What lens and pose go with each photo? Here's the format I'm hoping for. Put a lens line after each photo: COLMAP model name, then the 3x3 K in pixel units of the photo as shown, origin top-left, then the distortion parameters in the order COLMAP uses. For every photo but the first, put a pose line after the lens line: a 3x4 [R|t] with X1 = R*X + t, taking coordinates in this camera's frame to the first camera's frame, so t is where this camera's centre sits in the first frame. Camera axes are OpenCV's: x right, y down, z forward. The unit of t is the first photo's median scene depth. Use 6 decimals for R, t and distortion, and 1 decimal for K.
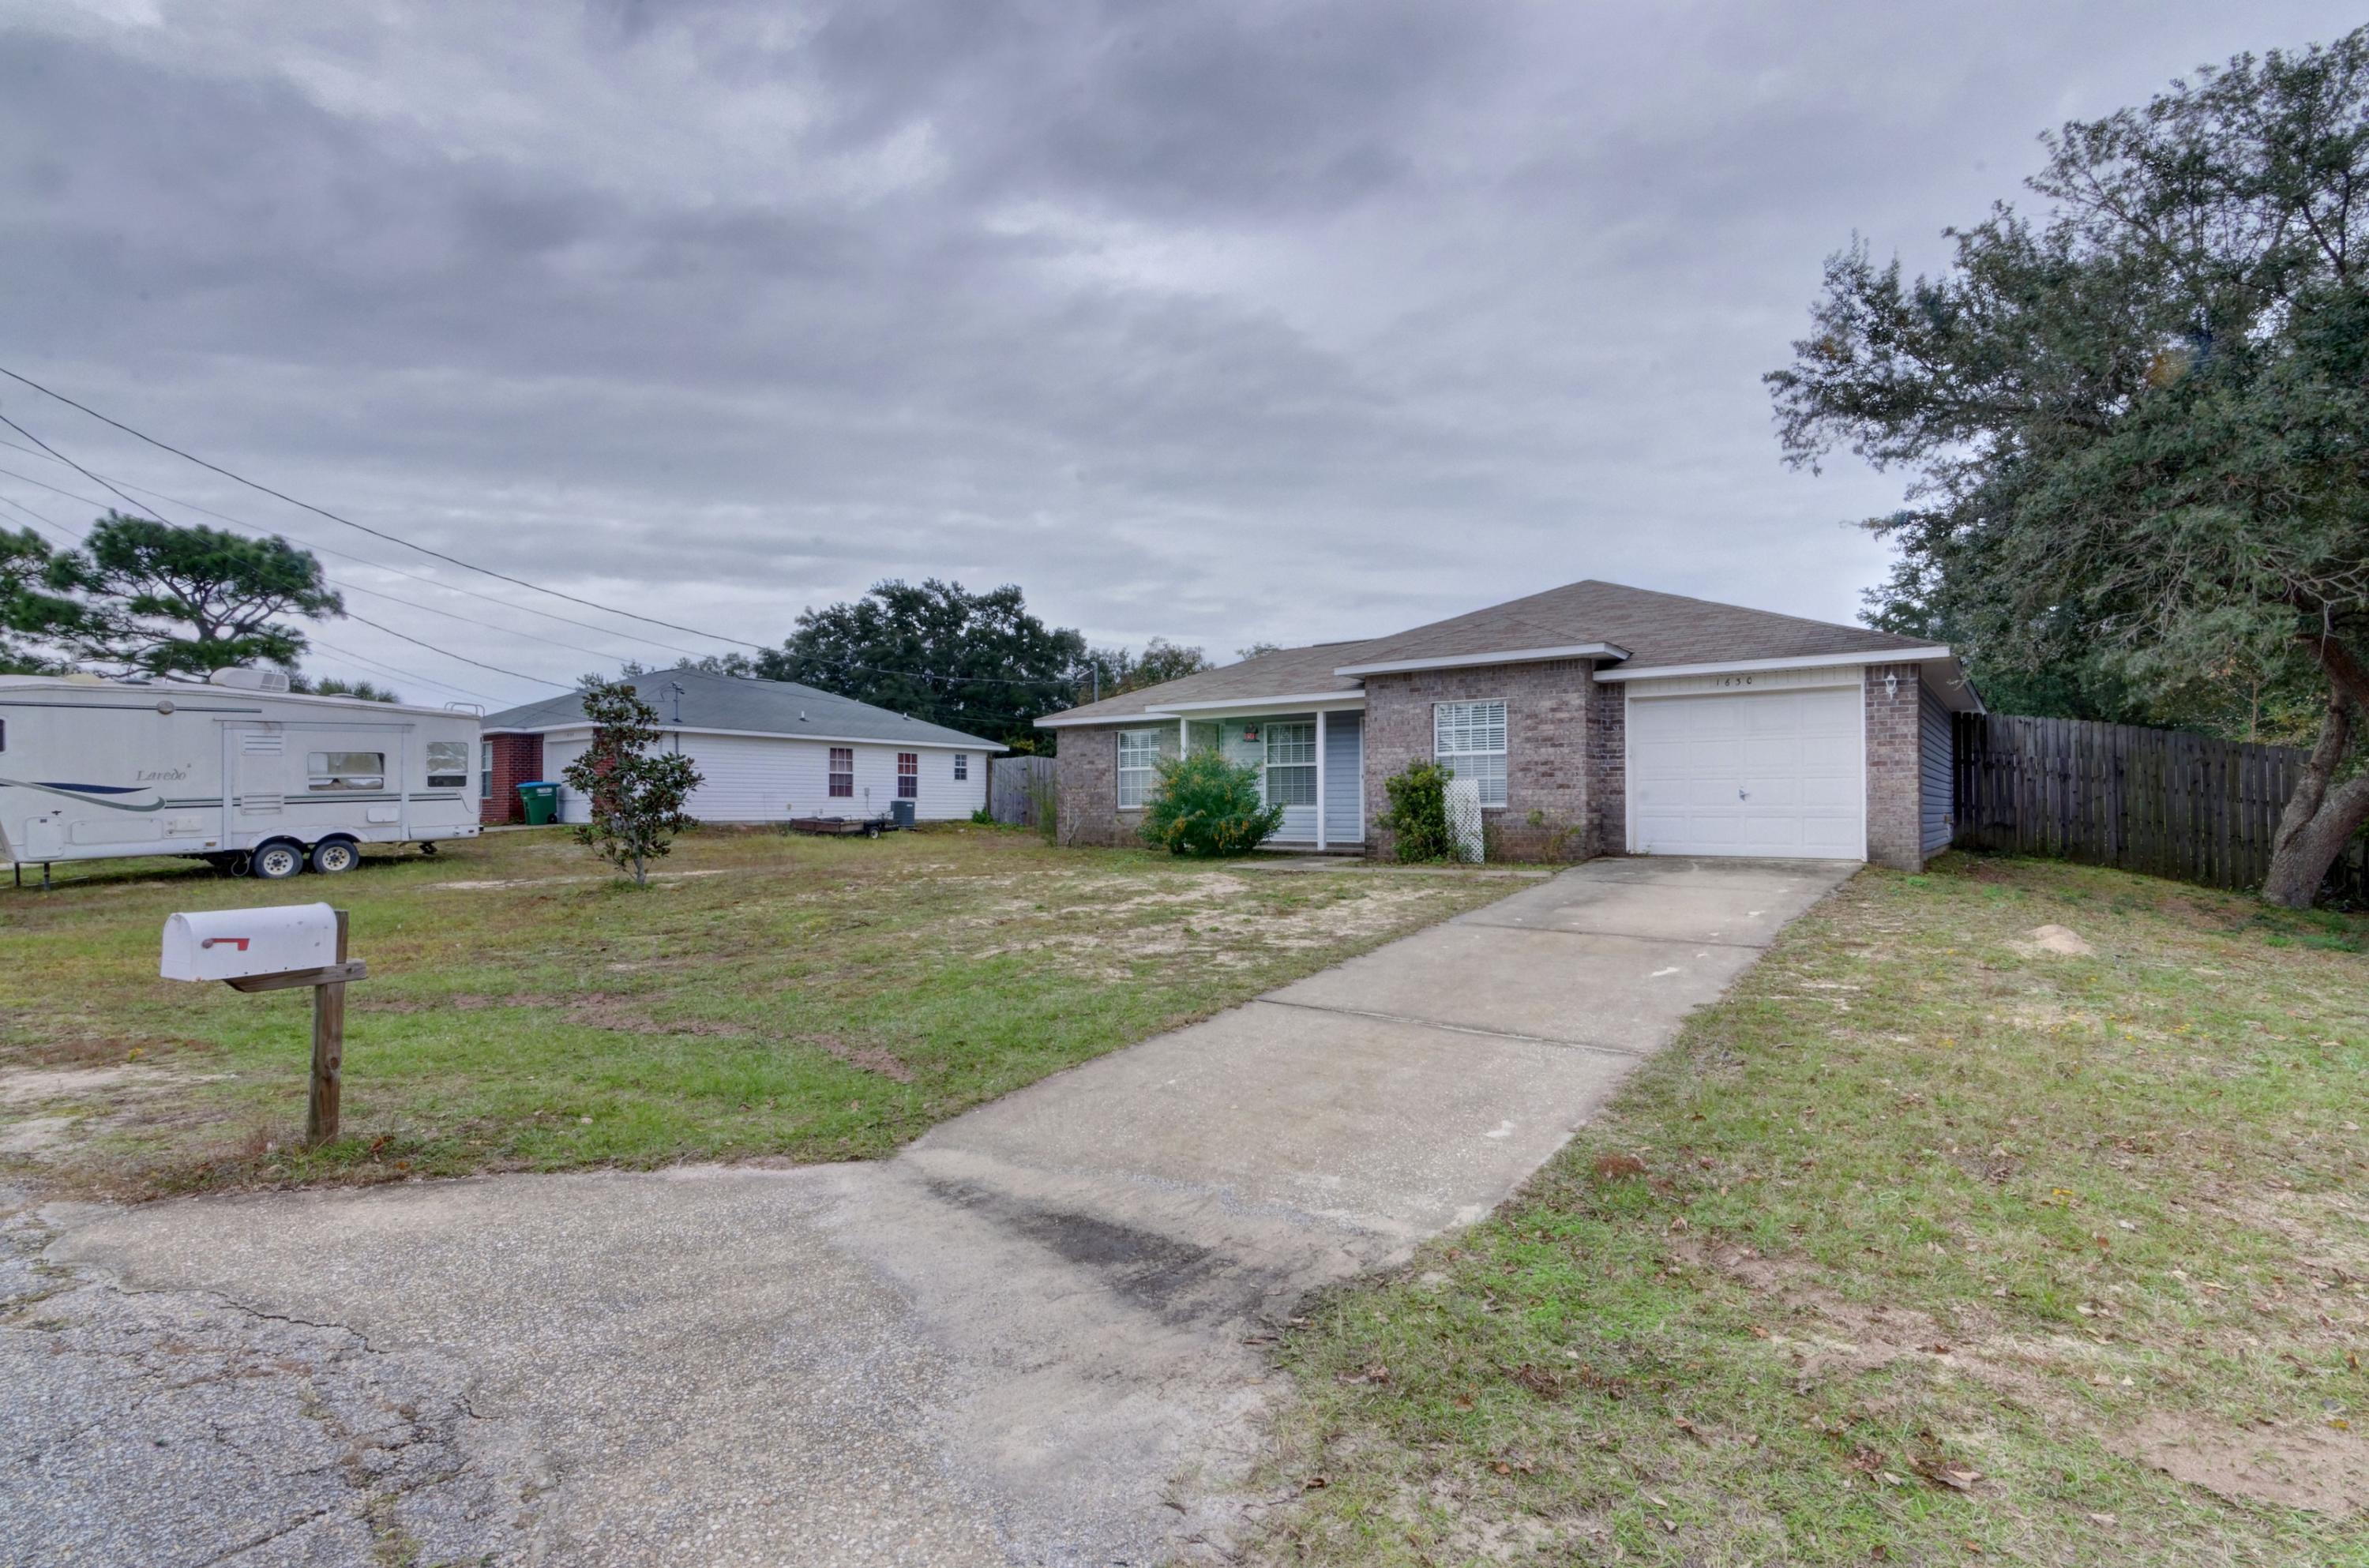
lens RADIAL K [[1142.0, 0, 1186.1], [0, 1142.0, 787.2], [0, 0, 1]] dist [0.005620, -0.001704]
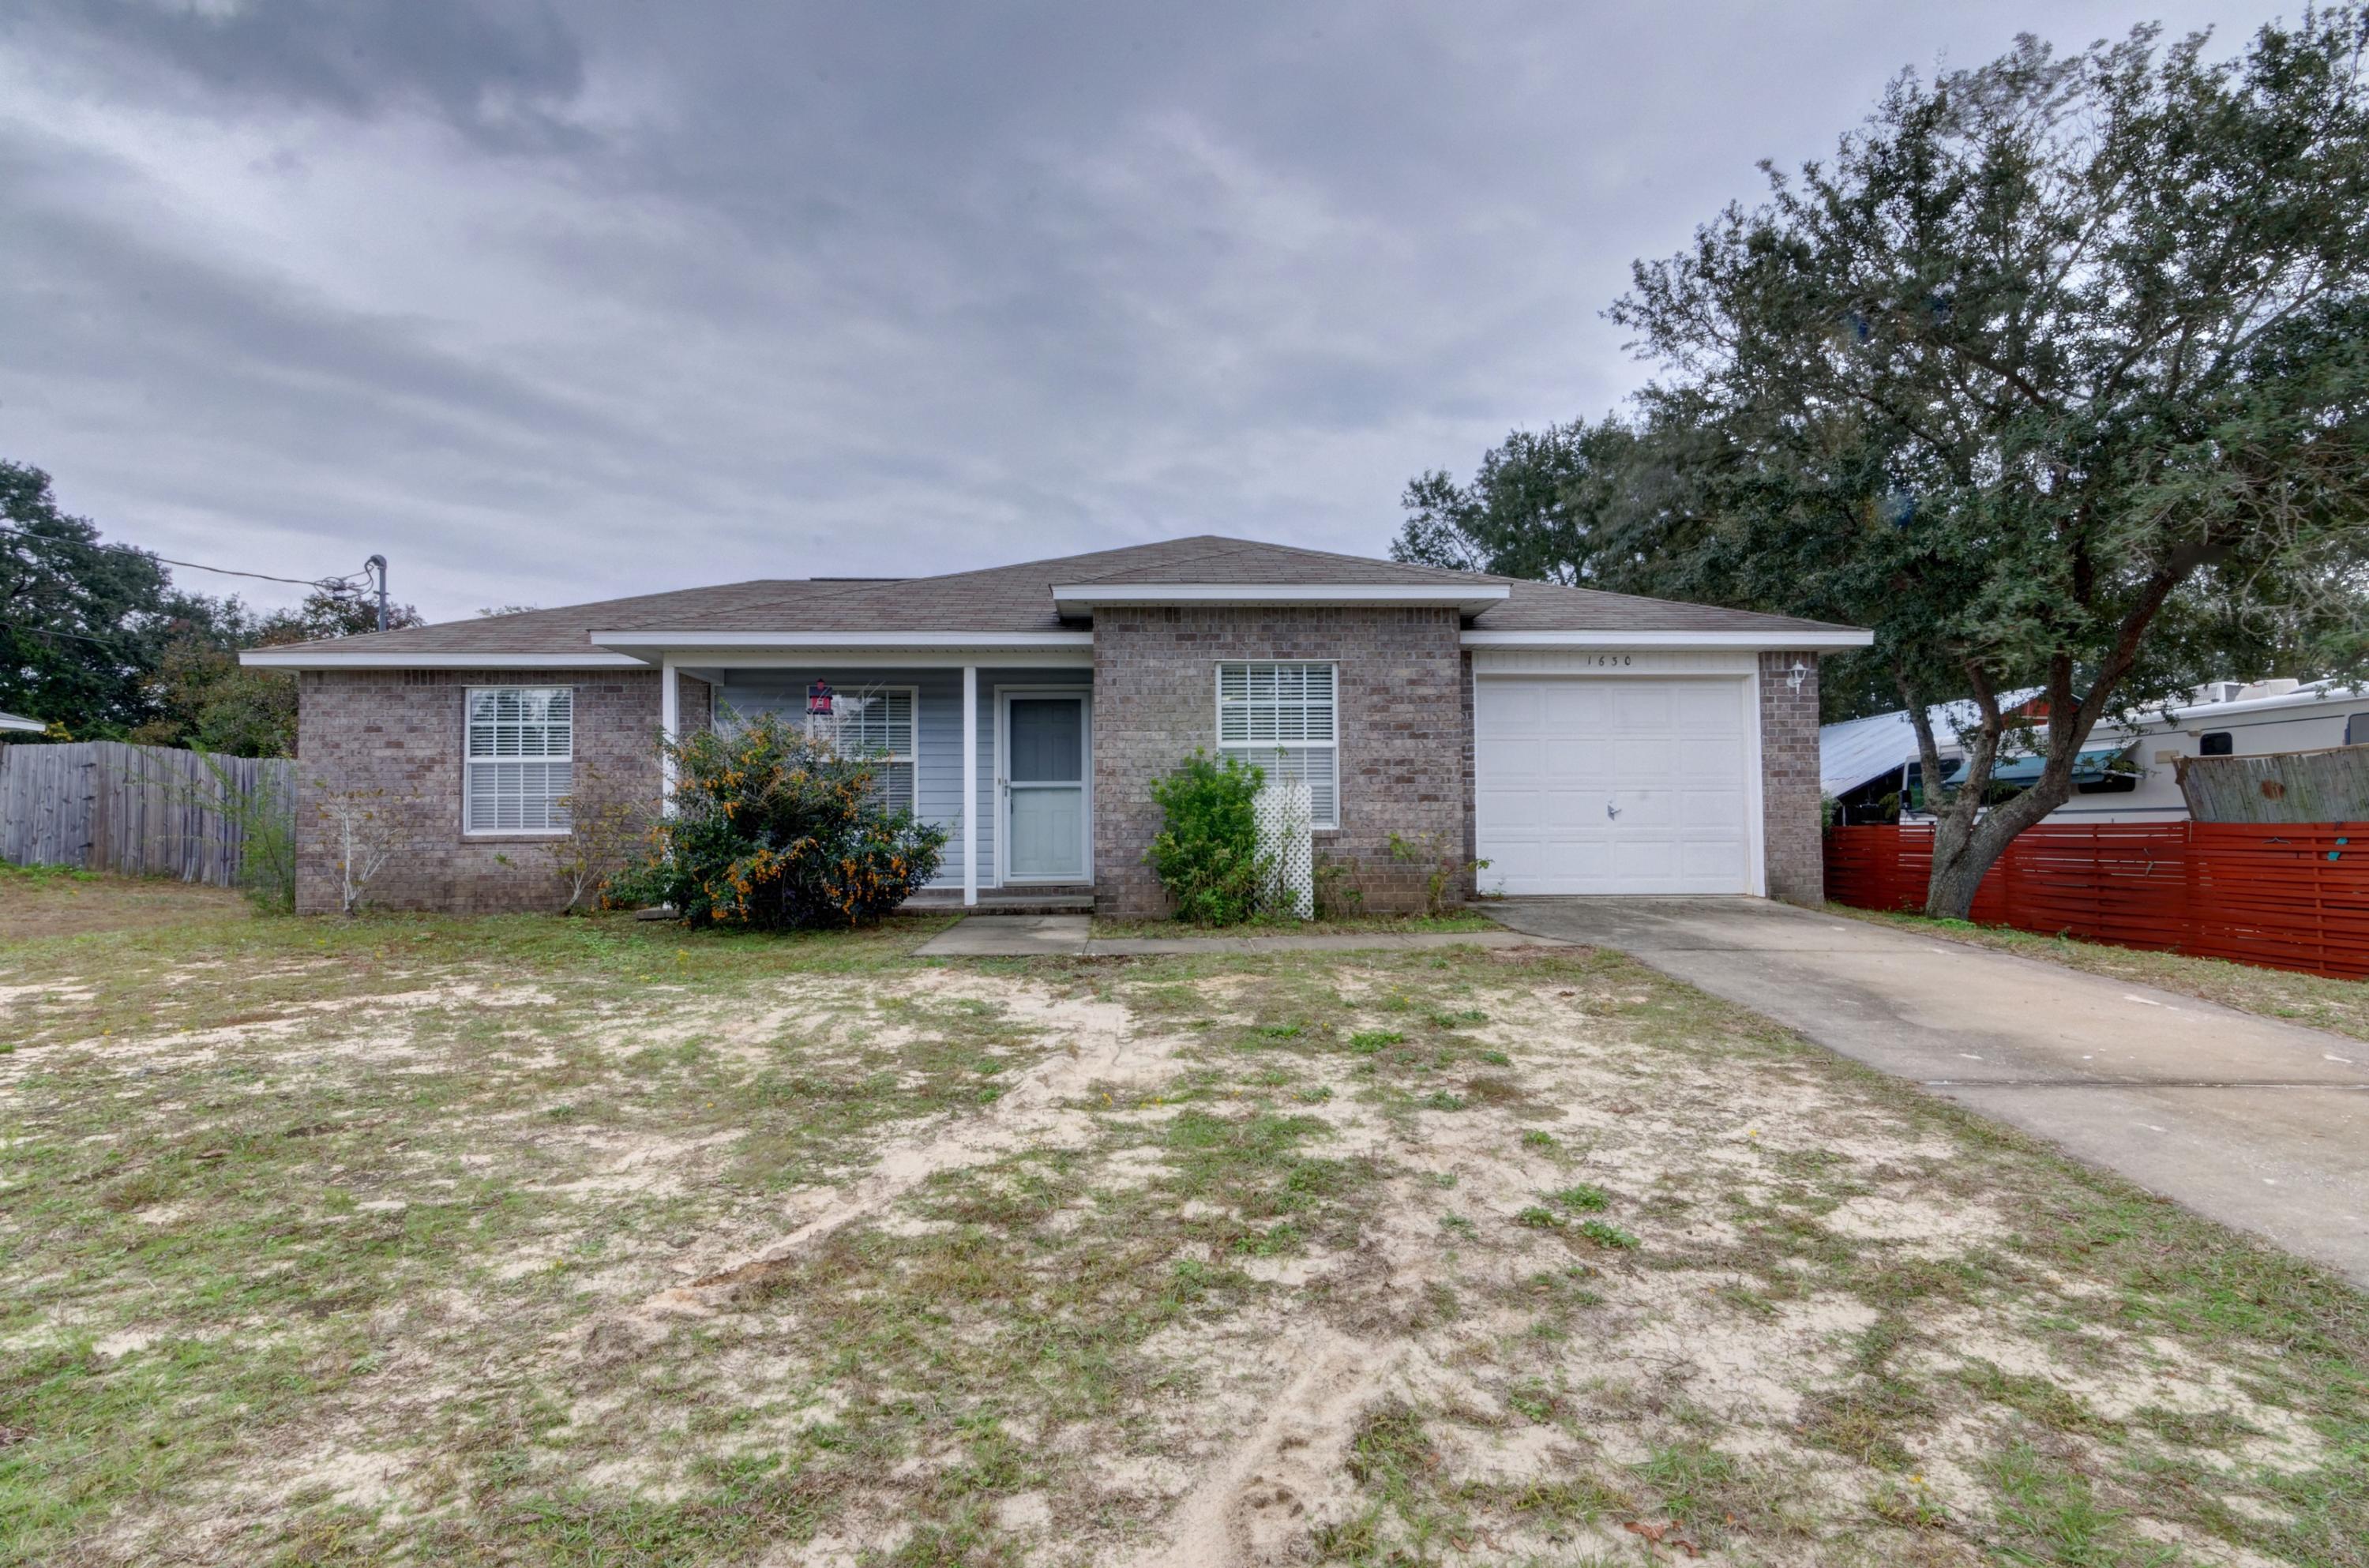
lens RADIAL K [[1142.0, 0, 1184.6], [0, 1142.0, 789.9], [0, 0, 1]] dist [0.005620, -0.001704]
pose [[0.777818, 0.018418, 0.628220, -0.182101], [-0.007804, 0.999776, -0.019648, 0.008051], [-0.628442, 0.010380, 0.777787, 0.531655]]
